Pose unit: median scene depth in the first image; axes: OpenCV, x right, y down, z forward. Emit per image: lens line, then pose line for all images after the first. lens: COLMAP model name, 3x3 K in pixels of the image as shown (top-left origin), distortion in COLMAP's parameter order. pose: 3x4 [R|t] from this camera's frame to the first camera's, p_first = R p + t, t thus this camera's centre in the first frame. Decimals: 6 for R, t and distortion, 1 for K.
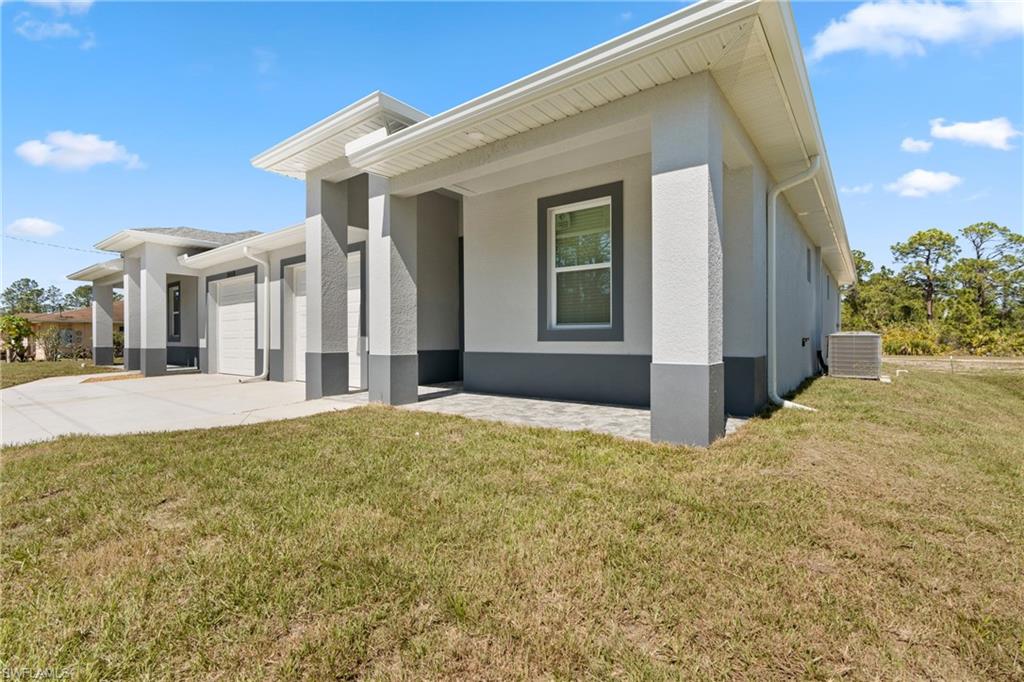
lens RADIAL K [[467.3, 0, 510.9], [0, 467.3, 336.0], [0, 0, 1]] dist [-0.012940, 0.003624]
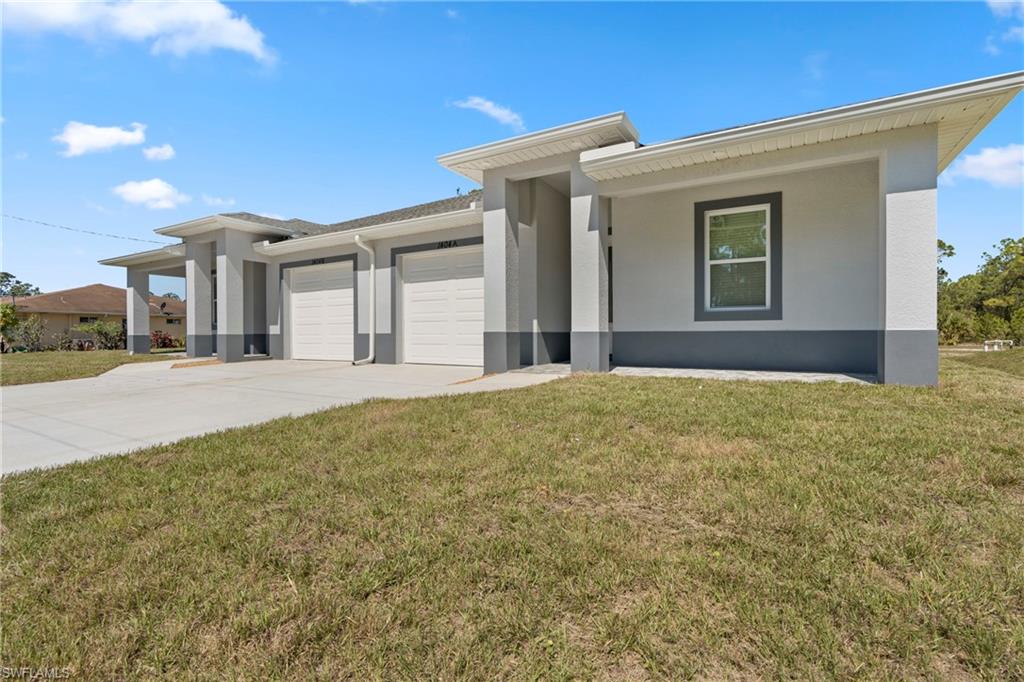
lens RADIAL K [[467.3, 0, 510.0], [0, 467.3, 332.5], [0, 0, 1]] dist [-0.012940, 0.003624]
pose [[0.991583, -0.001702, 0.129458, -0.345774], [0.001044, 0.999986, 0.005145, 0.020015], [-0.129465, -0.004966, 0.991572, -0.078151]]
